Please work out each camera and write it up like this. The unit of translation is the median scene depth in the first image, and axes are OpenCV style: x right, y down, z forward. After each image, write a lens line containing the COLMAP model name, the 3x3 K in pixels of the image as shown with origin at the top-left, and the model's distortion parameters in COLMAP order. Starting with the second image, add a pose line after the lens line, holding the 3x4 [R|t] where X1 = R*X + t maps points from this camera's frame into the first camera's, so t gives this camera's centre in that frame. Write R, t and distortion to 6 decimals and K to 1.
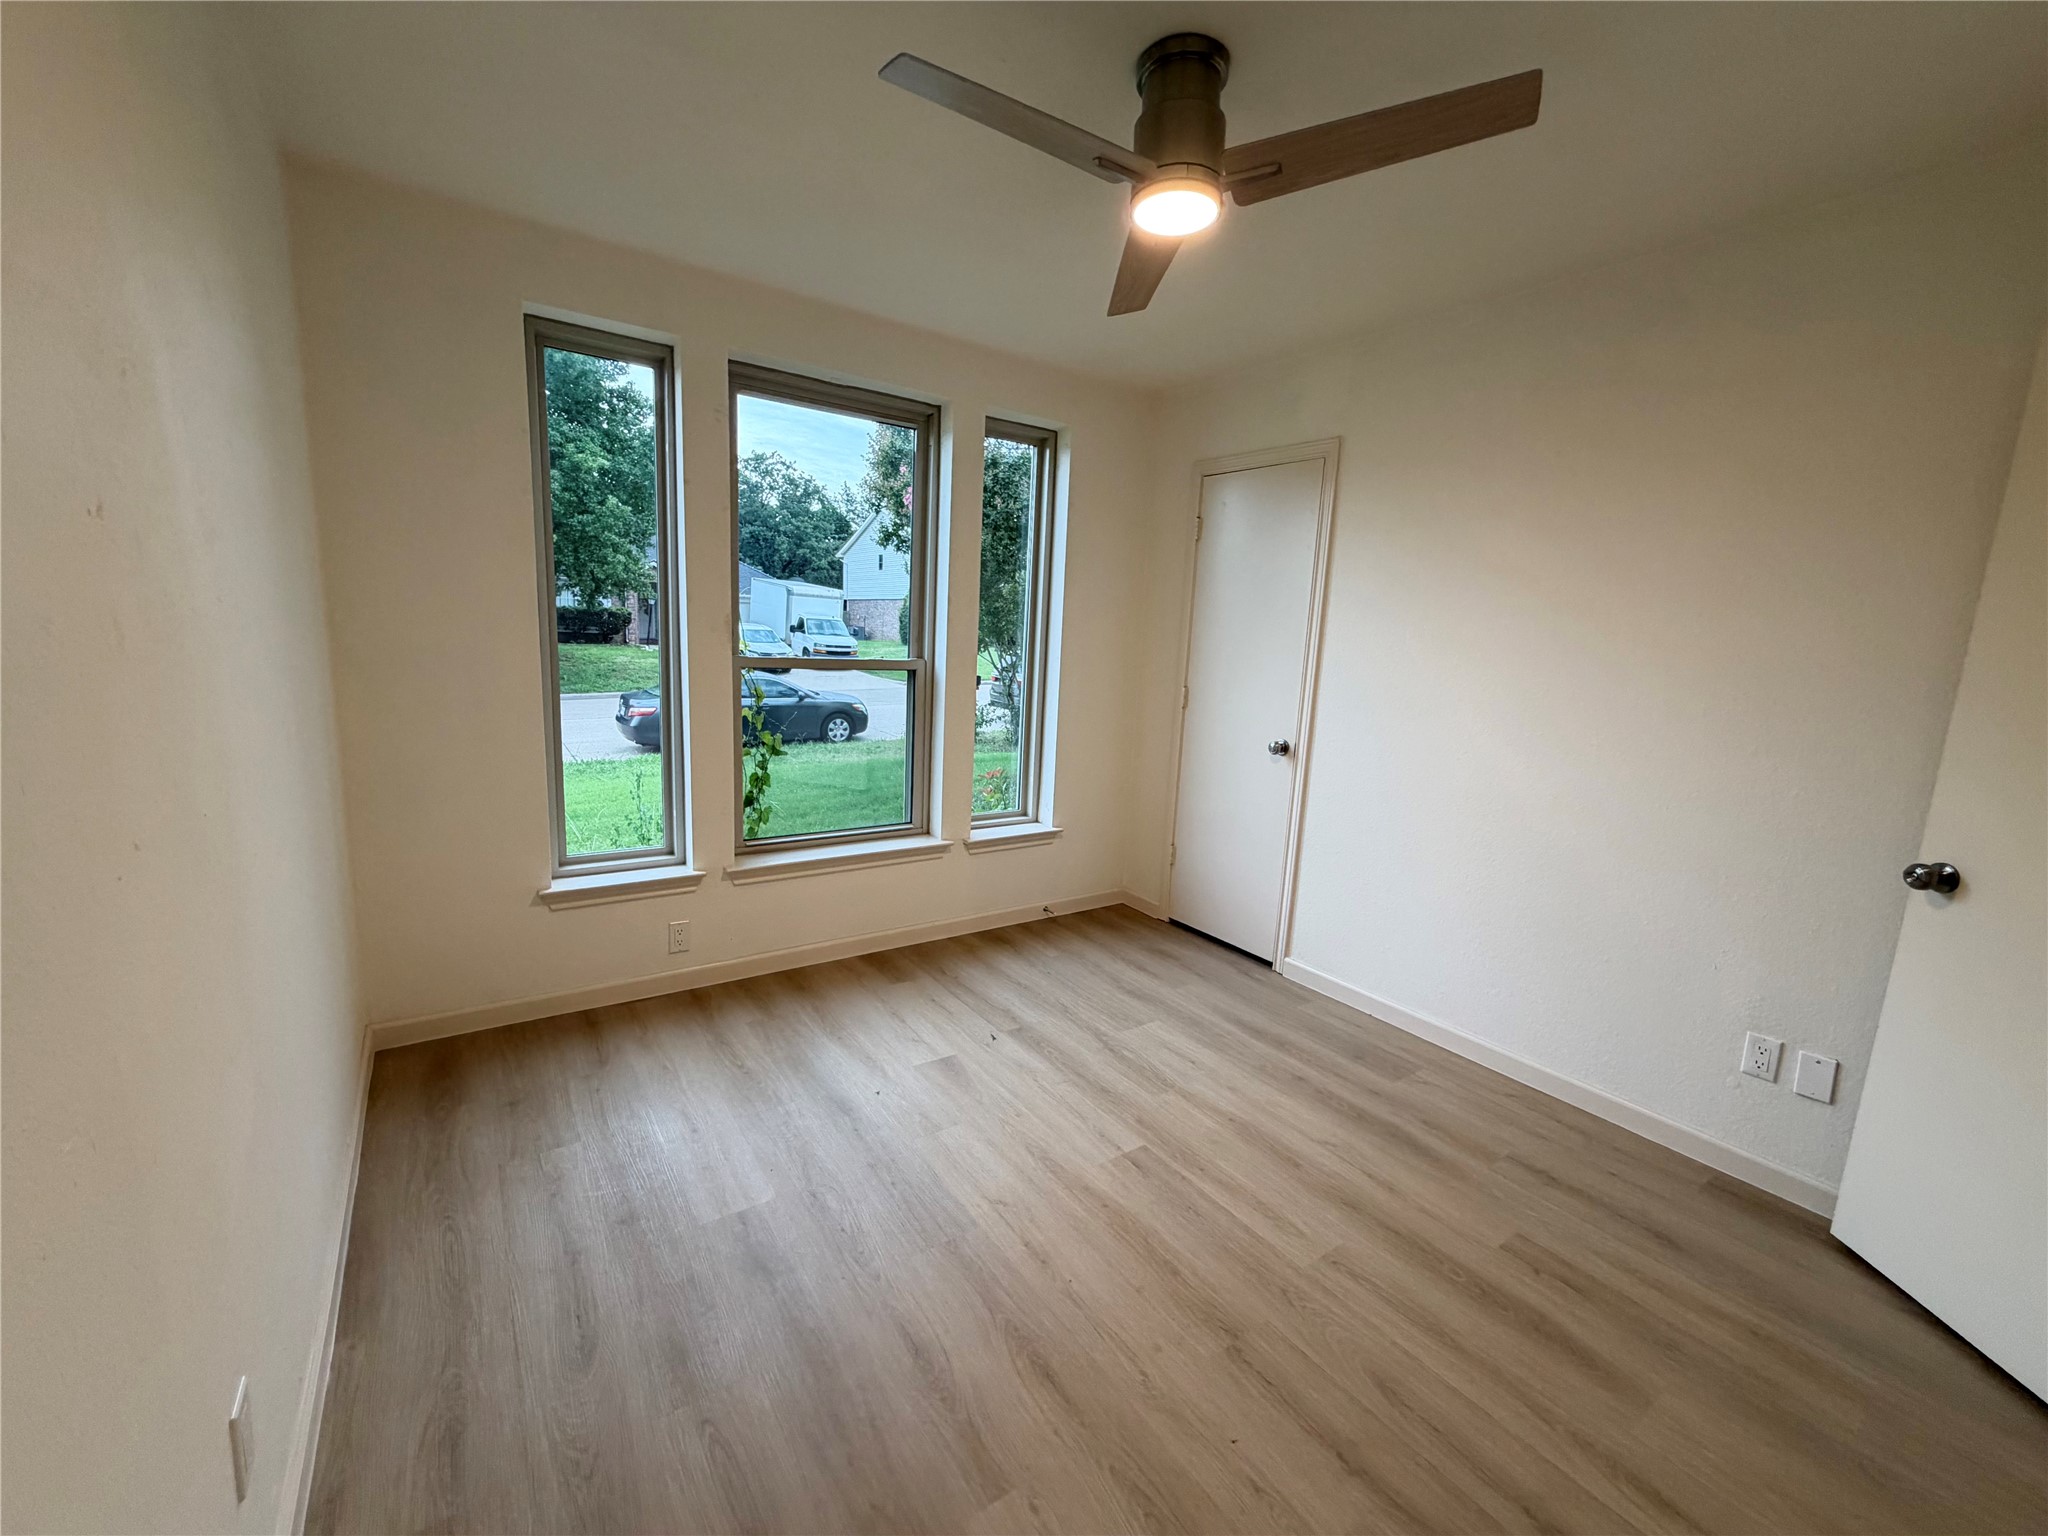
lens RADIAL K [[819.9, 0, 1022.8], [0, 819.9, 764.9], [0, 0, 1]] dist [-0.001074, 0.000455]
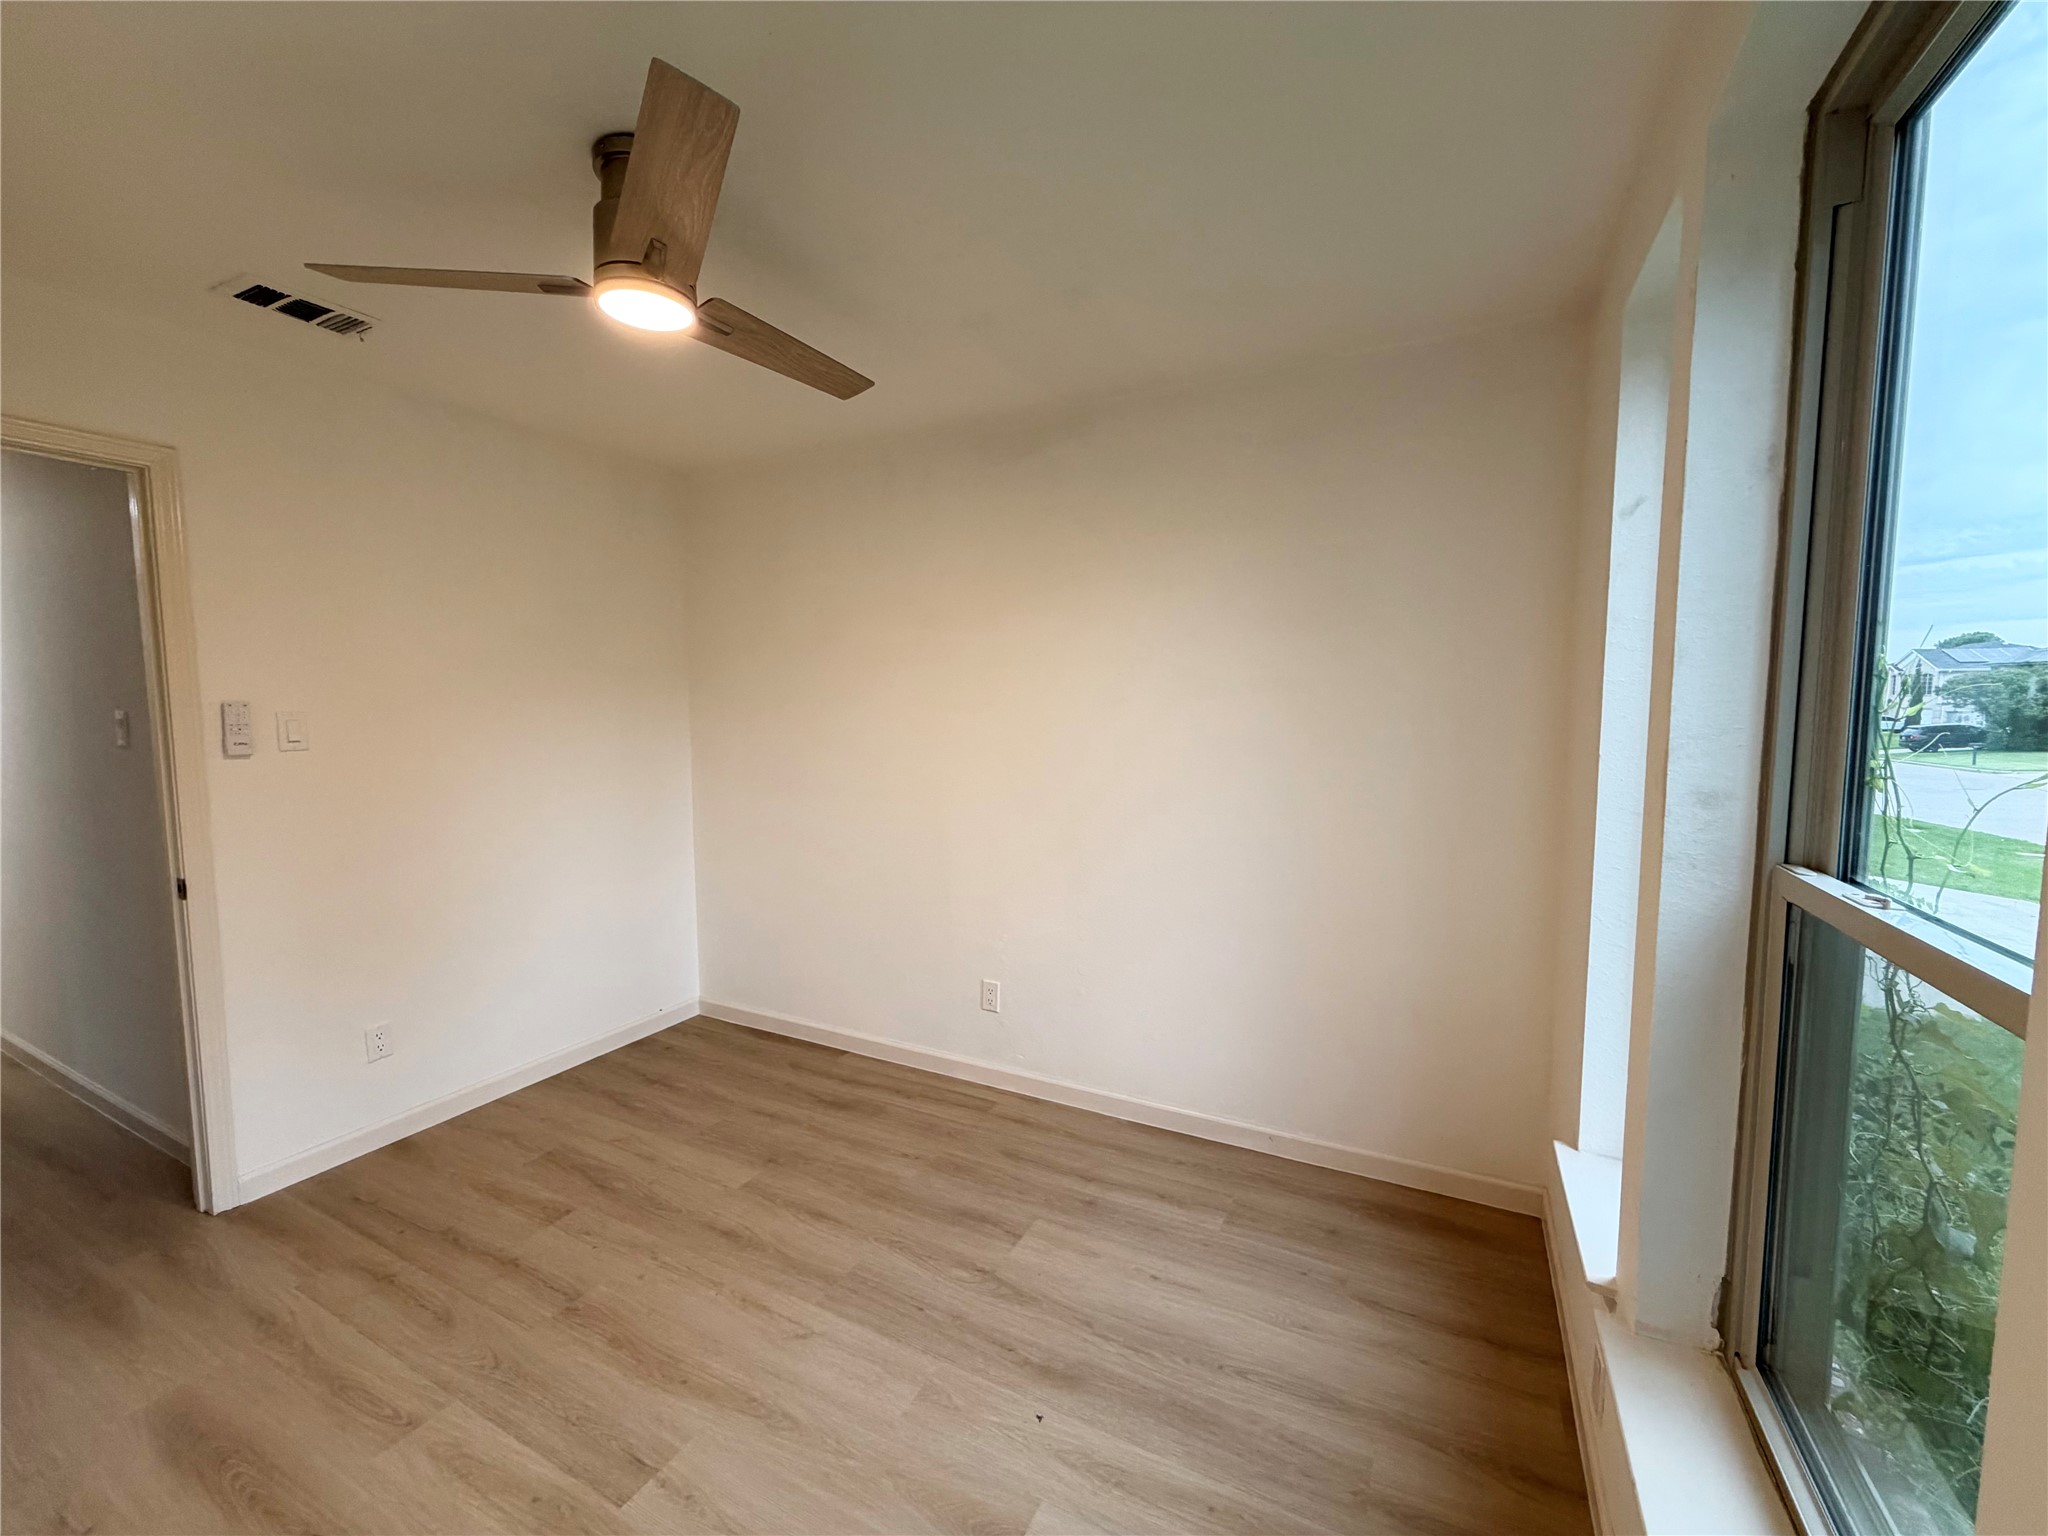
lens RADIAL K [[819.9, 0, 1023.3], [0, 819.9, 768.2], [0, 0, 1]] dist [-0.001074, 0.000455]
pose [[-0.882971, -0.008064, -0.469357, 0.186212], [-0.118263, 0.971424, 0.205790, -0.308870], [0.454286, 0.237214, -0.858693, 1.666752]]
